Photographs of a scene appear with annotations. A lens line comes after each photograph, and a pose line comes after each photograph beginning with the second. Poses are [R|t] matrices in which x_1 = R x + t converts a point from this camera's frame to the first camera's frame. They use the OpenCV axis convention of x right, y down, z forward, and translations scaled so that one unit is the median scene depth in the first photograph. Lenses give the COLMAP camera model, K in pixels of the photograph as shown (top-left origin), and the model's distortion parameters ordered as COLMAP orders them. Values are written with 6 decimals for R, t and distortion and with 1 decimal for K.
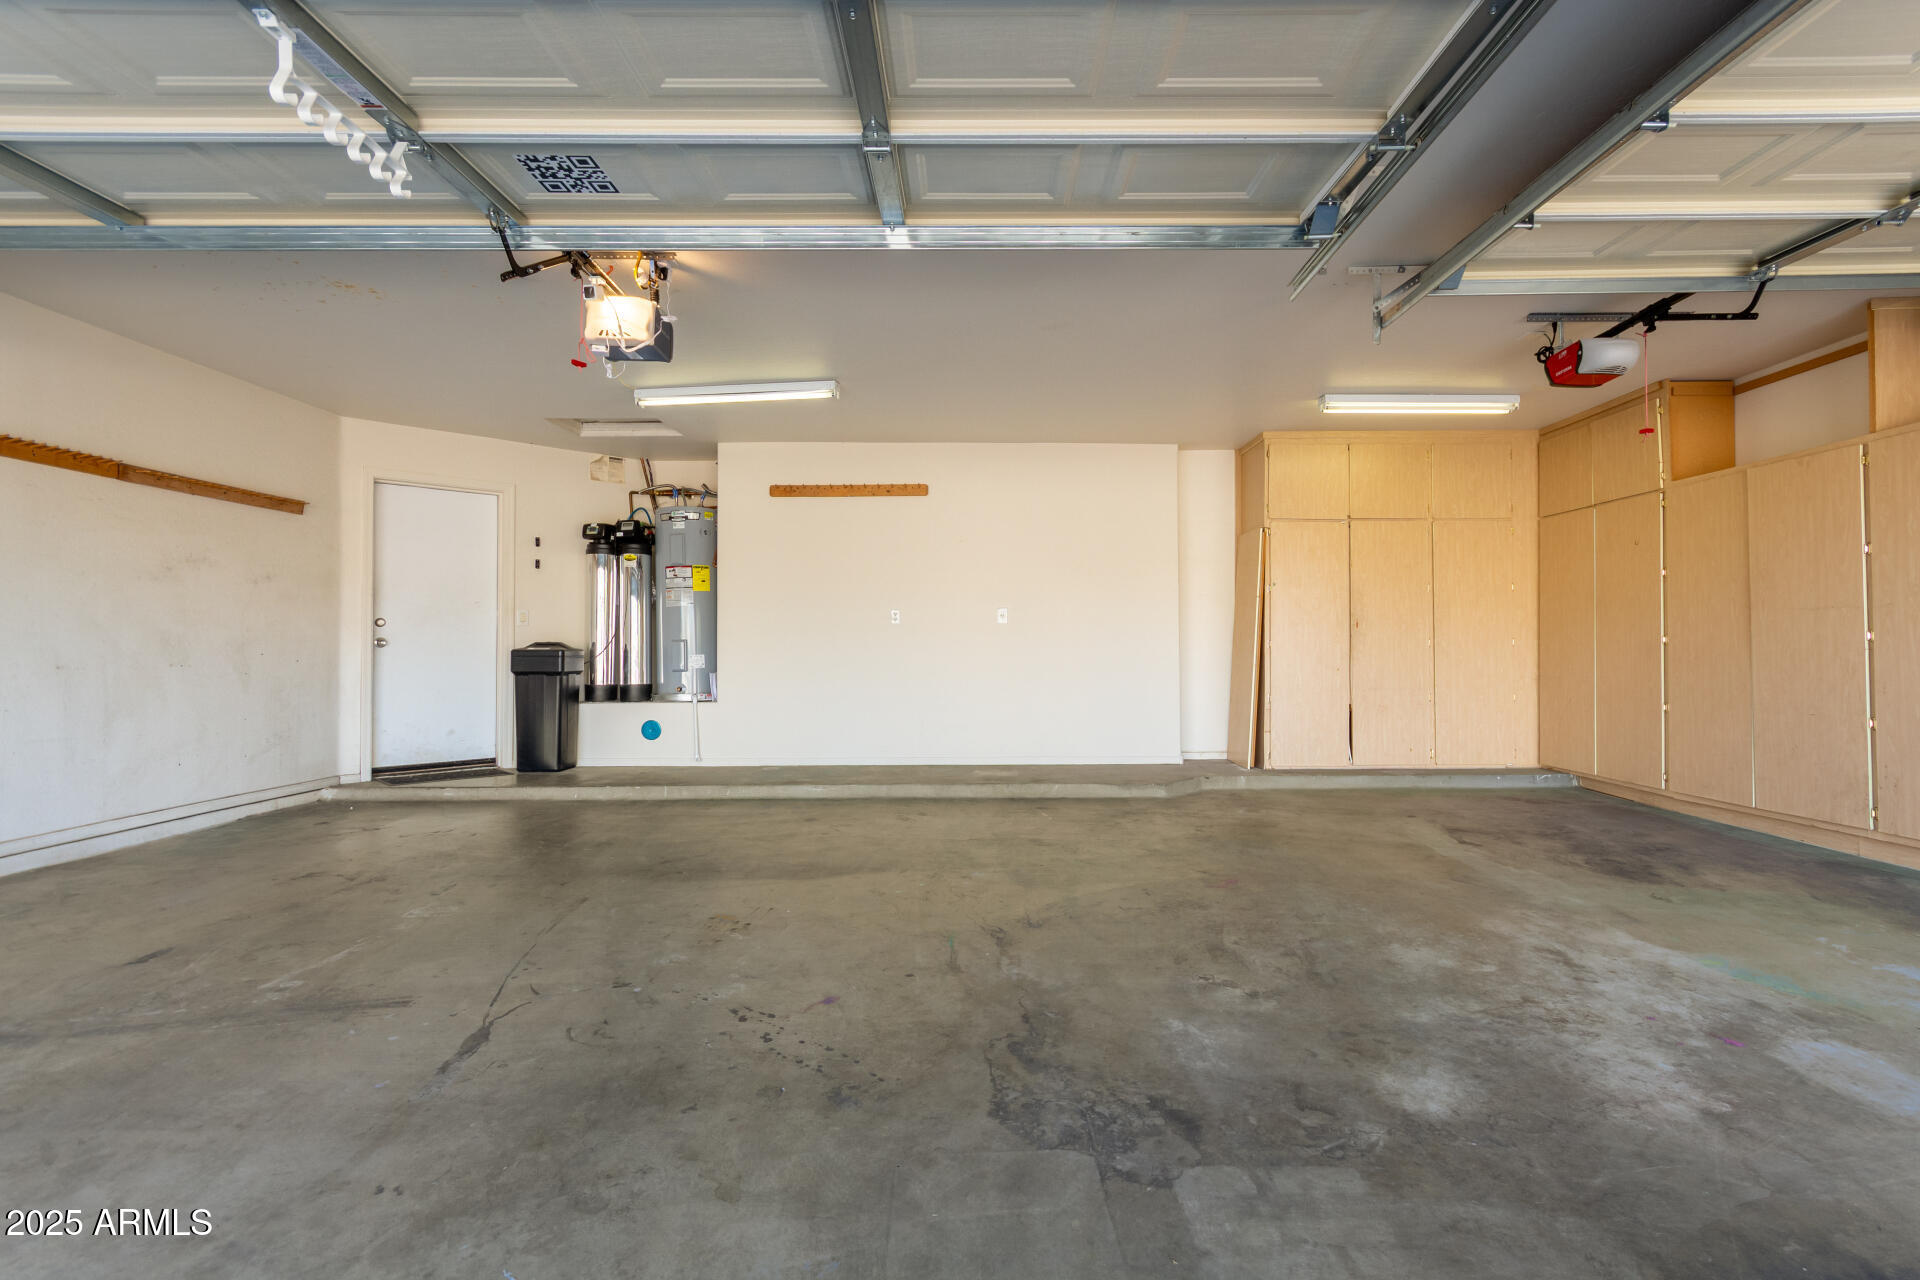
lens RADIAL K [[894.2, 0, 997.4], [0, 894.2, 643.0], [0, 0, 1]] dist [0.001684, 0.003477]
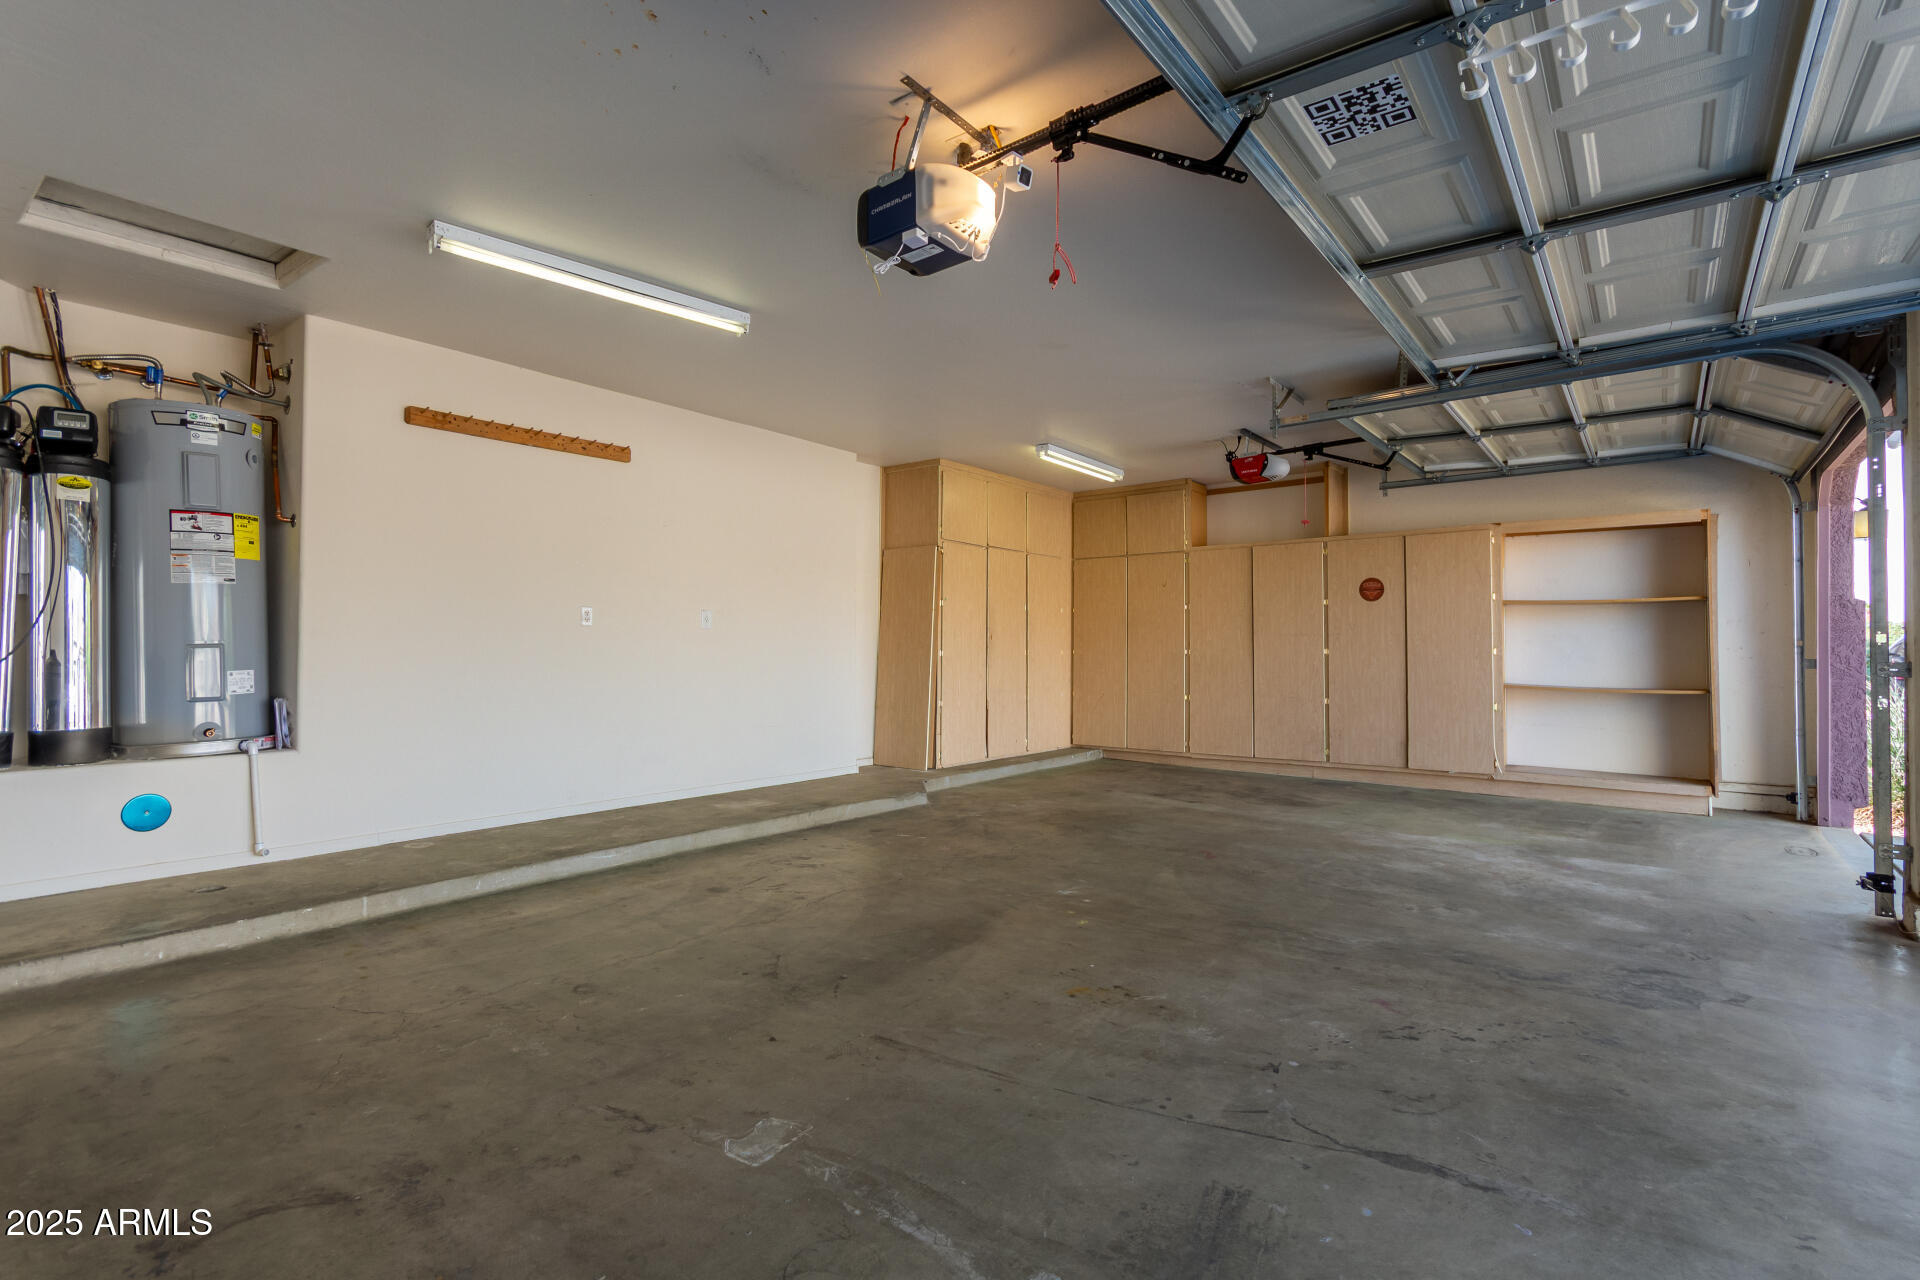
lens RADIAL K [[894.2, 0, 967.6], [0, 894.2, 644.2], [0, 0, 1]] dist [0.001684, 0.003477]
pose [[0.617831, 0.009435, 0.786254, -0.665806], [-0.008052, 0.999951, -0.005672, -0.005474], [-0.786270, -0.002827, 0.617877, 0.371304]]
